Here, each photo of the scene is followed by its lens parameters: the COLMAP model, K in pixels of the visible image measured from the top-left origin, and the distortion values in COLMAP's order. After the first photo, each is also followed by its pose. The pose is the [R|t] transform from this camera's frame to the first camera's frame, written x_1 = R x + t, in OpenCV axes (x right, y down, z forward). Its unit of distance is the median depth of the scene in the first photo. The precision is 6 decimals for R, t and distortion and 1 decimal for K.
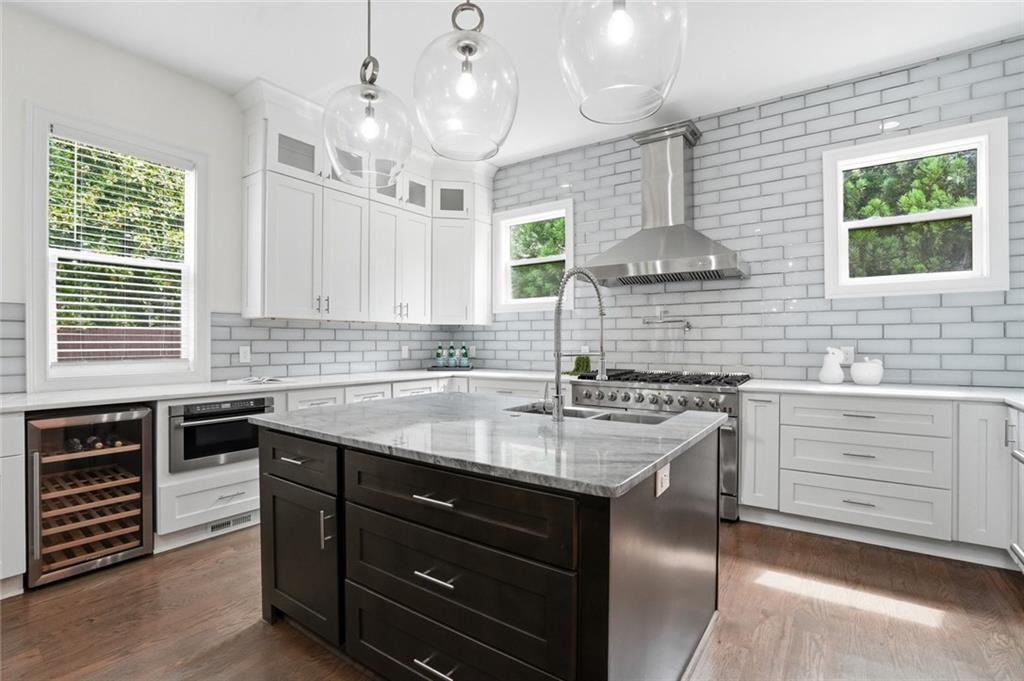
lens RADIAL K [[475.6, 0, 509.3], [0, 475.6, 342.0], [0, 0, 1]] dist [-0.022476, 0.001295]
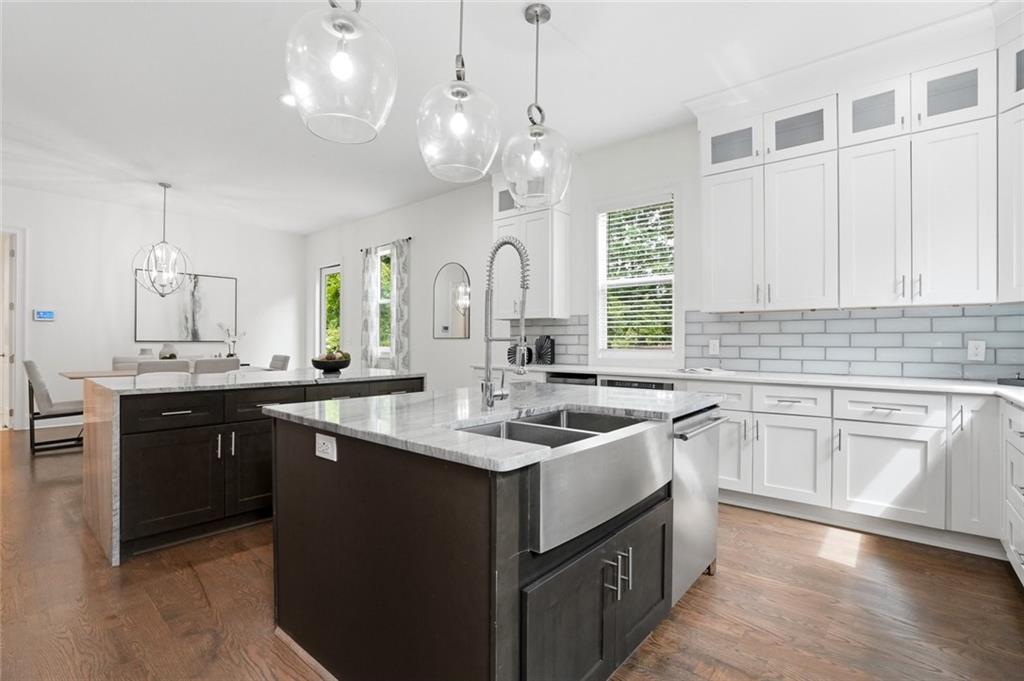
lens RADIAL K [[475.6, 0, 516.4], [0, 475.6, 335.2], [0, 0, 1]] dist [-0.022476, 0.001295]
pose [[-0.104383, -0.004334, -0.994528, 0.527645], [0.004877, 0.999976, -0.004870, 0.001526], [0.994525, -0.005358, -0.104359, 0.590471]]
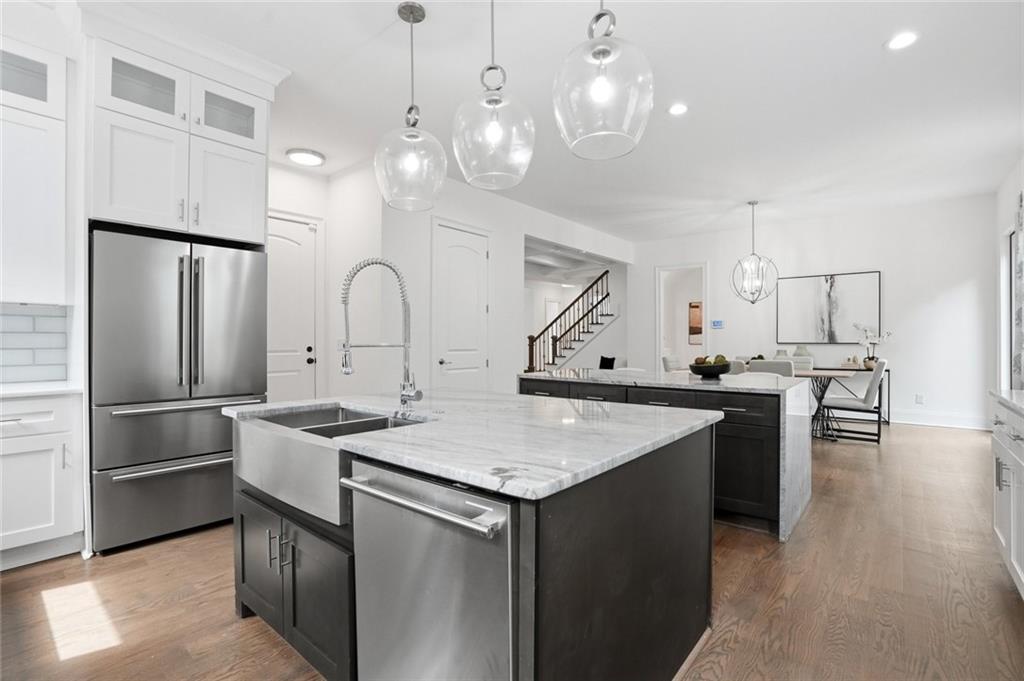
lens RADIAL K [[475.6, 0, 514.5], [0, 475.6, 341.4], [0, 0, 1]] dist [-0.022476, 0.001295]
pose [[-0.995191, 0.007325, 0.097680, -0.100234], [0.007004, 0.999969, -0.003627, 0.001392], [-0.097704, -0.002925, -0.995211, 1.029718]]
